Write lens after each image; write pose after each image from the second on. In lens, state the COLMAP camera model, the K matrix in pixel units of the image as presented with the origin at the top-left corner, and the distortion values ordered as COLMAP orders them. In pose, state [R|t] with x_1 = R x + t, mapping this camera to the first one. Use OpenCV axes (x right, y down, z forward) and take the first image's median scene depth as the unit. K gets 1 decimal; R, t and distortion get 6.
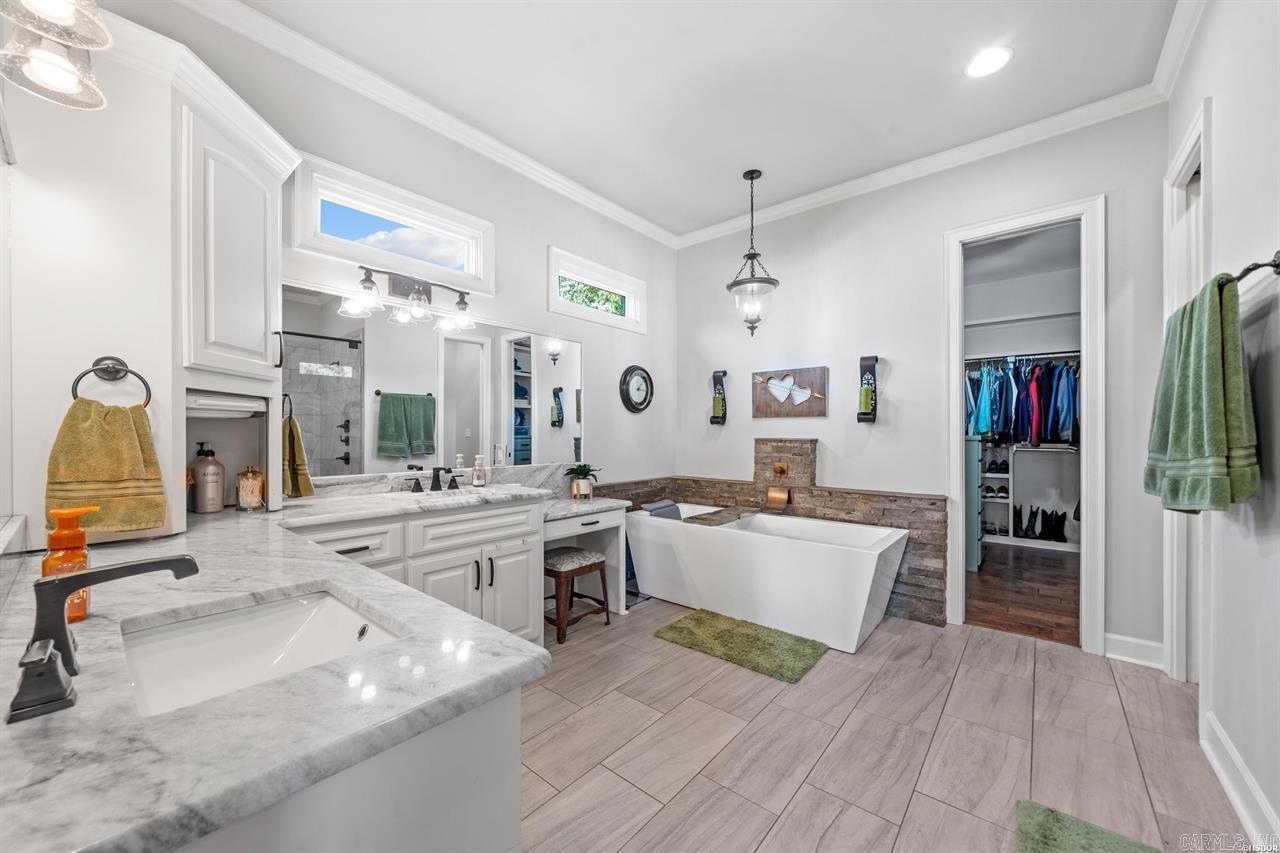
lens RADIAL K [[489.2, 0, 615.1], [0, 489.2, 434.9], [0, 0, 1]] dist [0.001046, -0.001214]
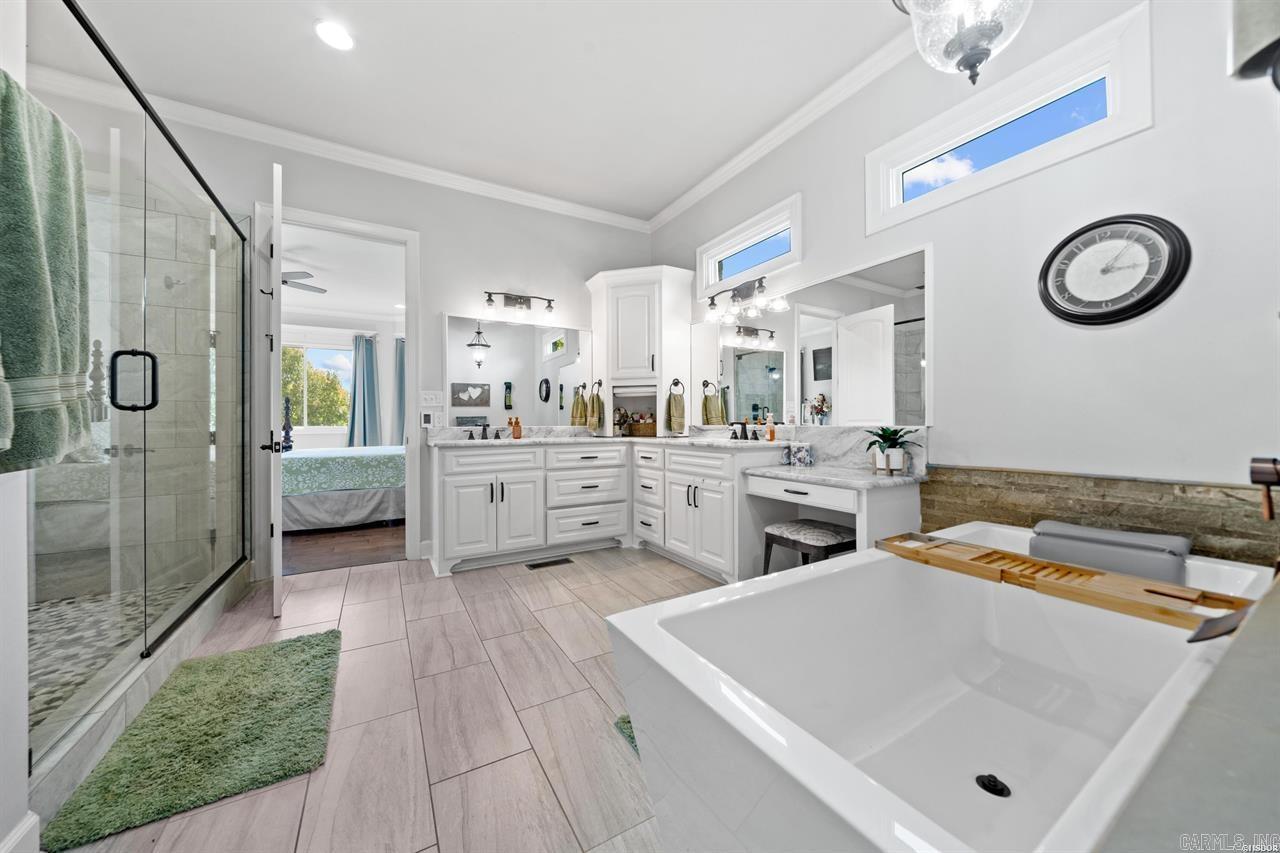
lens RADIAL K [[439.5, 0, 634.1], [0, 439.5, 424.9], [0, 0, 1]] dist [-0.006054, -0.000394]
pose [[-0.316645, 0.001418, -0.948543, 0.545684], [0.001873, 0.999998, 0.000870, 0.045046], [0.948542, -0.001502, -0.316647, 0.699452]]
